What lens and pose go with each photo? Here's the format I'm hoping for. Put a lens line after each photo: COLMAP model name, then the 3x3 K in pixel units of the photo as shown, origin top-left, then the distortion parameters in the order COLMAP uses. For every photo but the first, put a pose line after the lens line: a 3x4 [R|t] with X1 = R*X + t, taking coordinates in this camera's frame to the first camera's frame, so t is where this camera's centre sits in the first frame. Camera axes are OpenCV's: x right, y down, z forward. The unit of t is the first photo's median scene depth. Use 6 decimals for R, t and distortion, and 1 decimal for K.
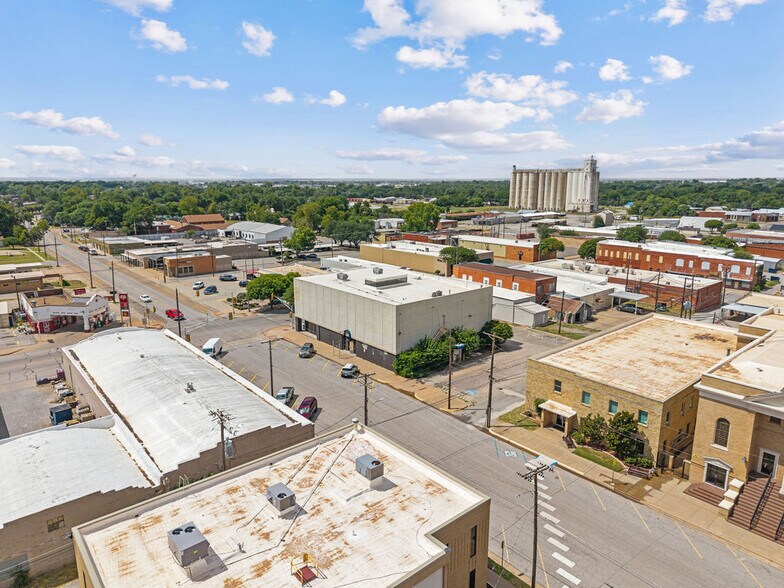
lens RADIAL K [[525.6, 0, 392.0], [0, 525.6, 294.0], [0, 0, 1]] dist [-0.001837, -0.000895]
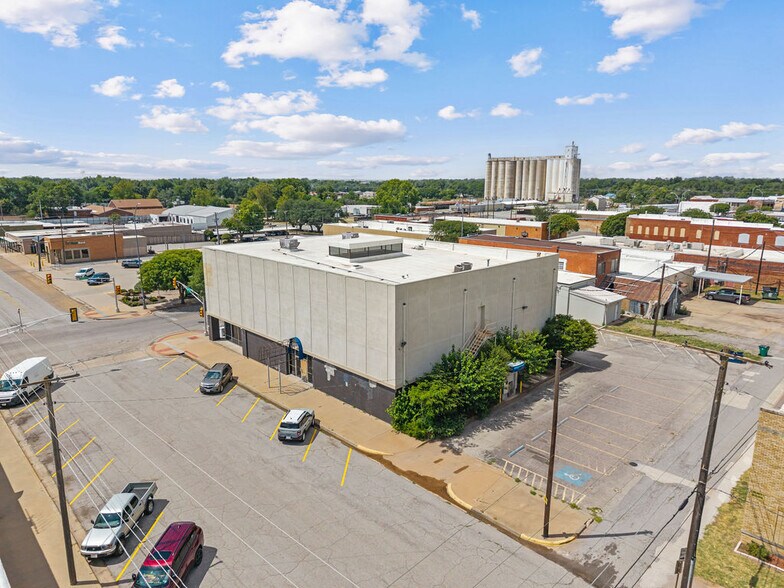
lens RADIAL K [[525.6, 0, 392.0], [0, 525.6, 294.0], [0, 0, 1]] dist [-0.001837, -0.000895]
pose [[0.997827, -0.012817, 0.064631, -0.019764], [0.012956, 0.999915, -0.001730, 0.023904], [-0.064603, 0.002564, 0.997908, 0.413504]]
